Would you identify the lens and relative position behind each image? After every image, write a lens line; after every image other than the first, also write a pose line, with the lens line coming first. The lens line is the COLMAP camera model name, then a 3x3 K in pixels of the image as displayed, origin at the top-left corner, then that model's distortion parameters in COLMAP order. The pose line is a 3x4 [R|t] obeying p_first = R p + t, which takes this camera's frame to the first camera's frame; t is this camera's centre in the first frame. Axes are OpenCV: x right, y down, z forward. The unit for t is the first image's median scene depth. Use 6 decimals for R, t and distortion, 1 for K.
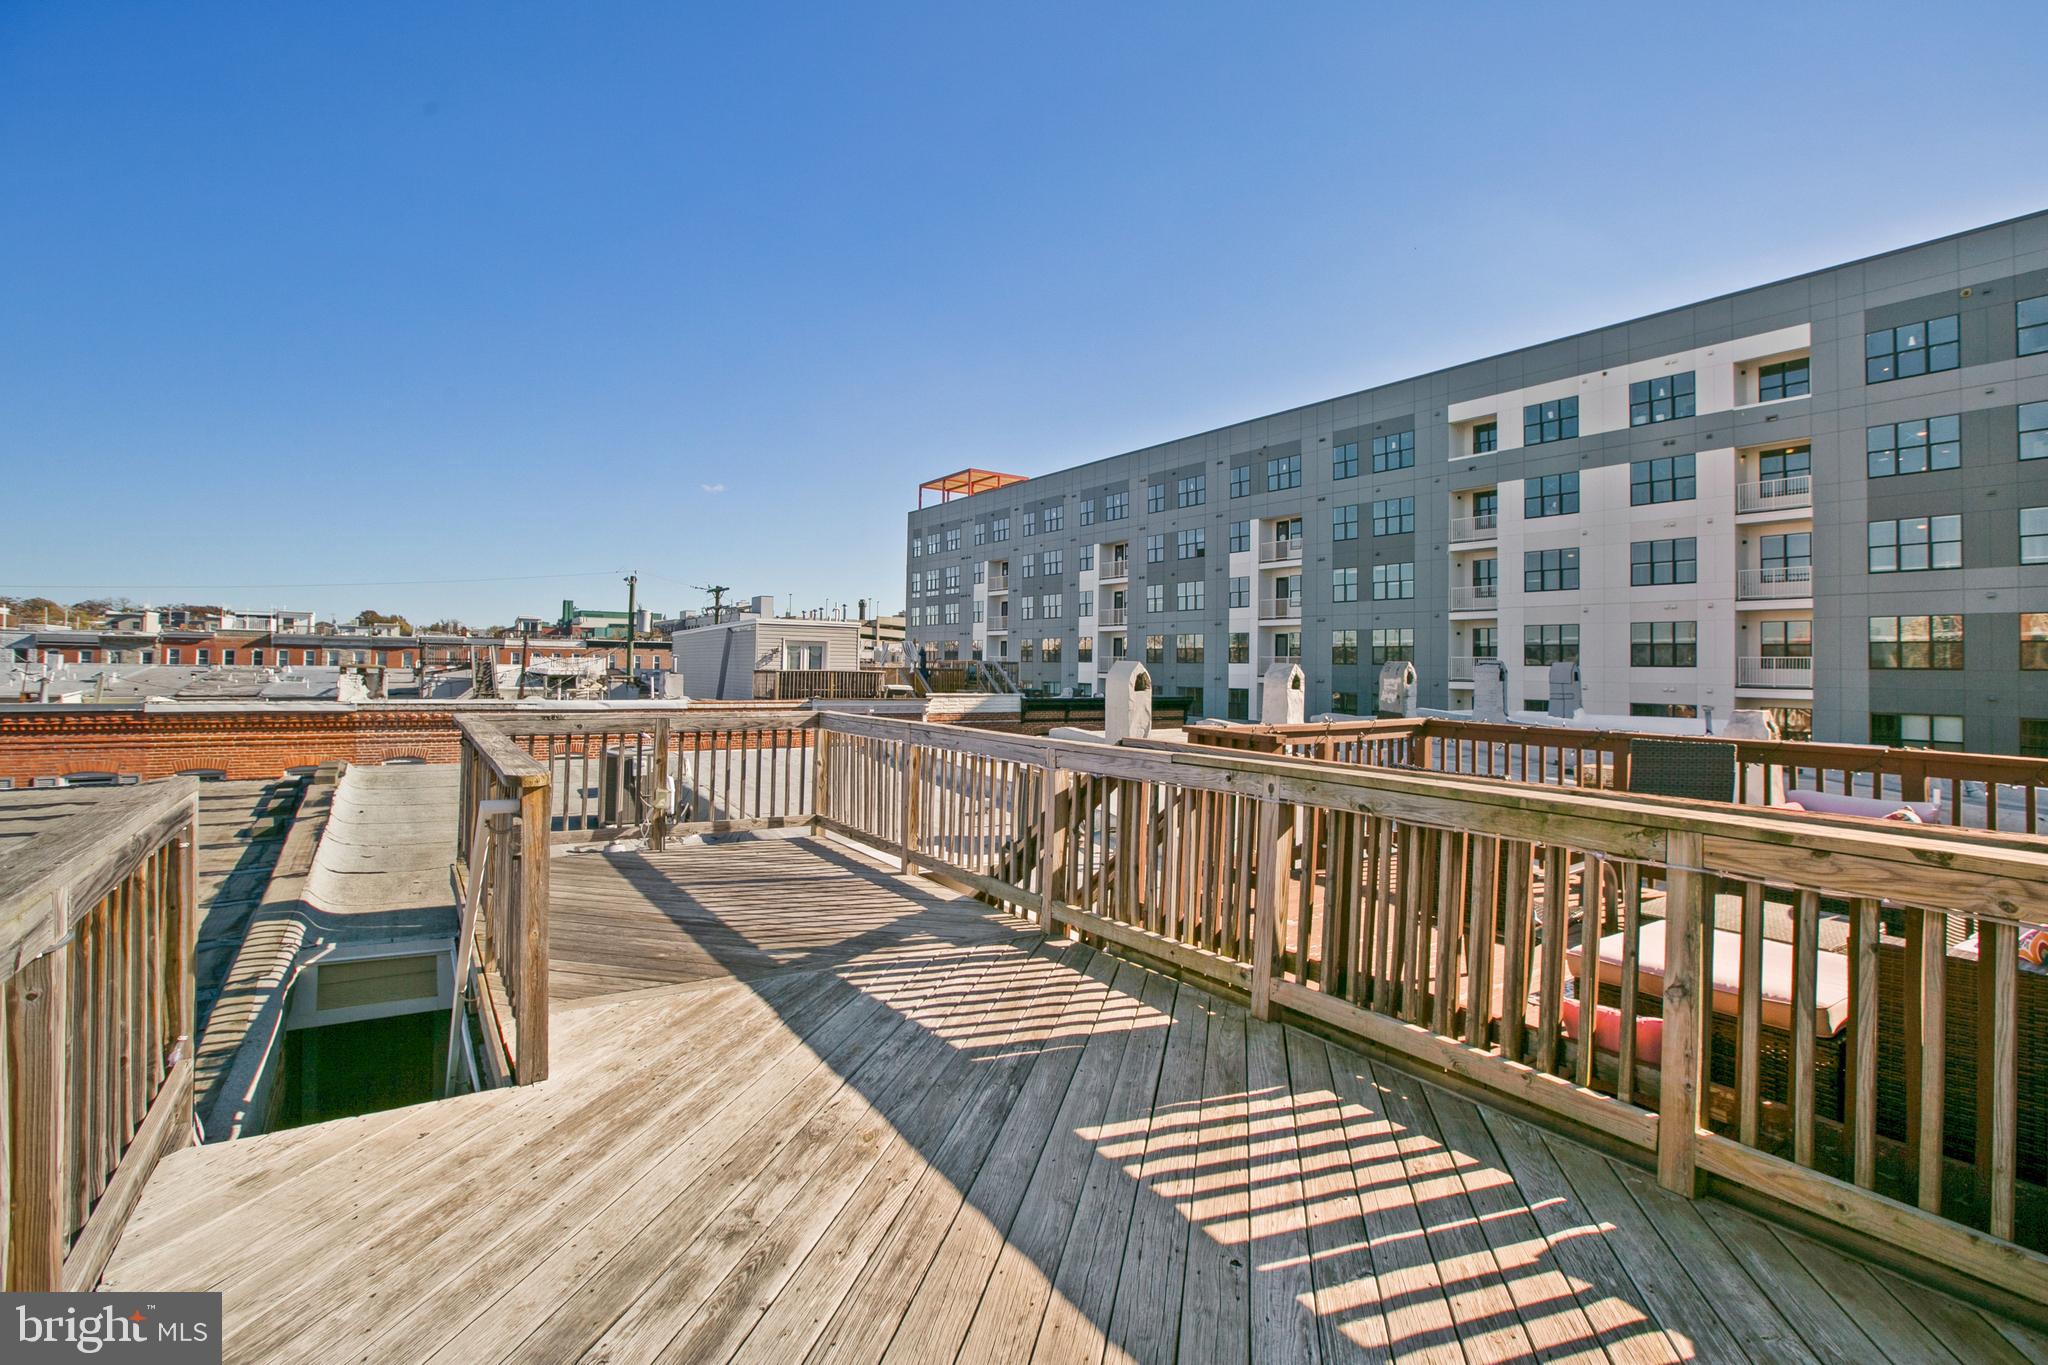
lens RADIAL K [[950.9, 0, 1024.7], [0, 950.9, 681.7], [0, 0, 1]] dist [-0.026846, 0.000962]
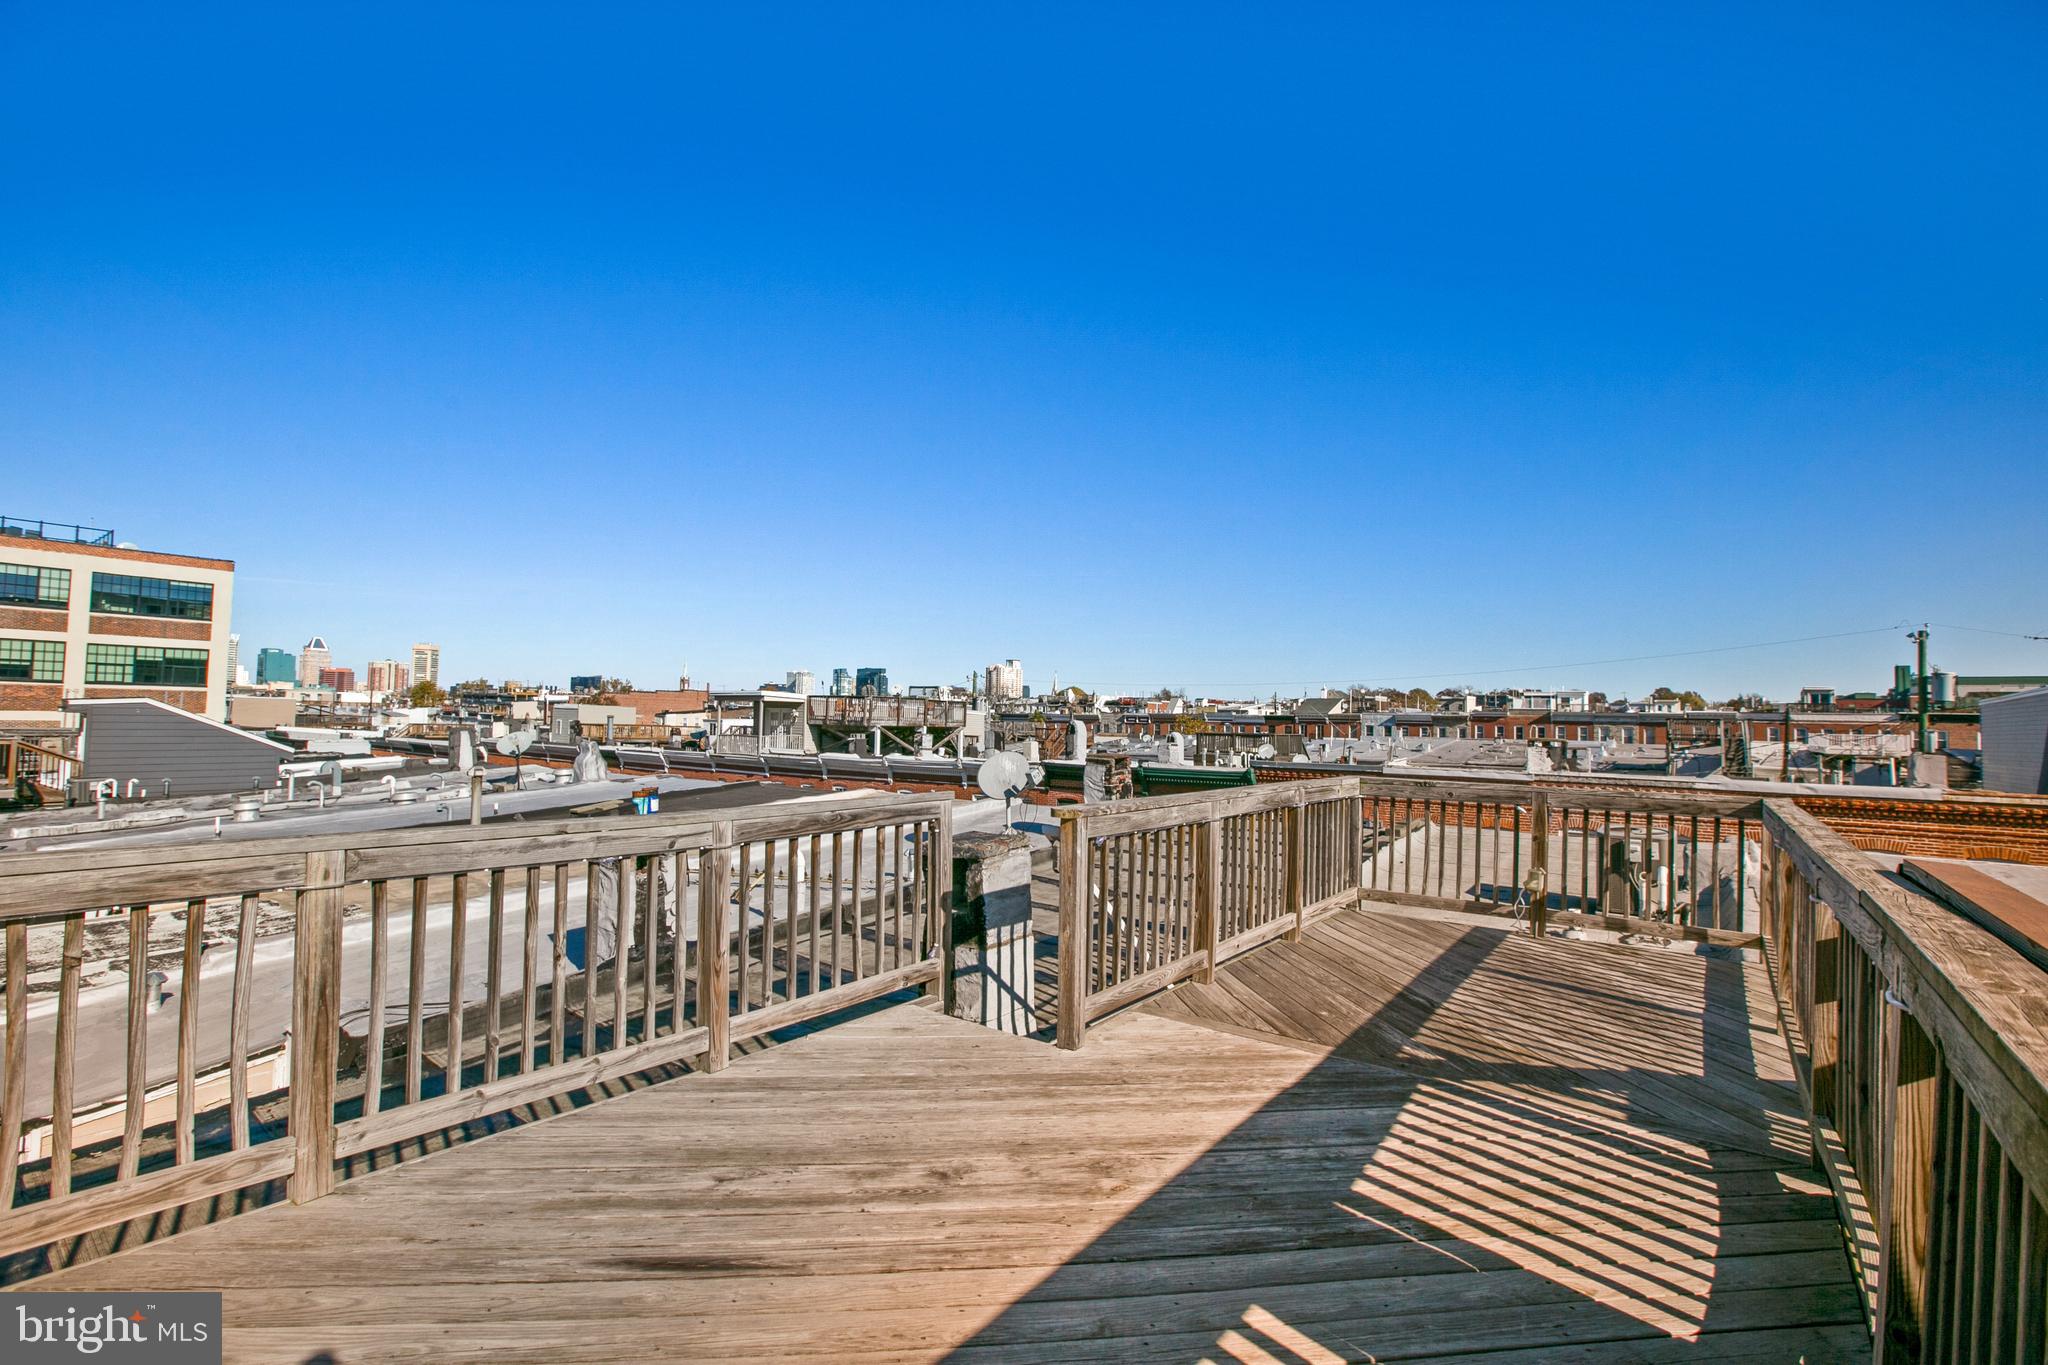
lens RADIAL K [[950.9, 0, 1043.4], [0, 950.9, 725.3], [0, 0, 1]] dist [-0.026846, 0.000962]
pose [[0.330916, -0.006048, -0.943641, 0.325453], [-0.028218, 0.999469, -0.016301, 0.002662], [0.943238, 0.032022, 0.330570, 0.244315]]
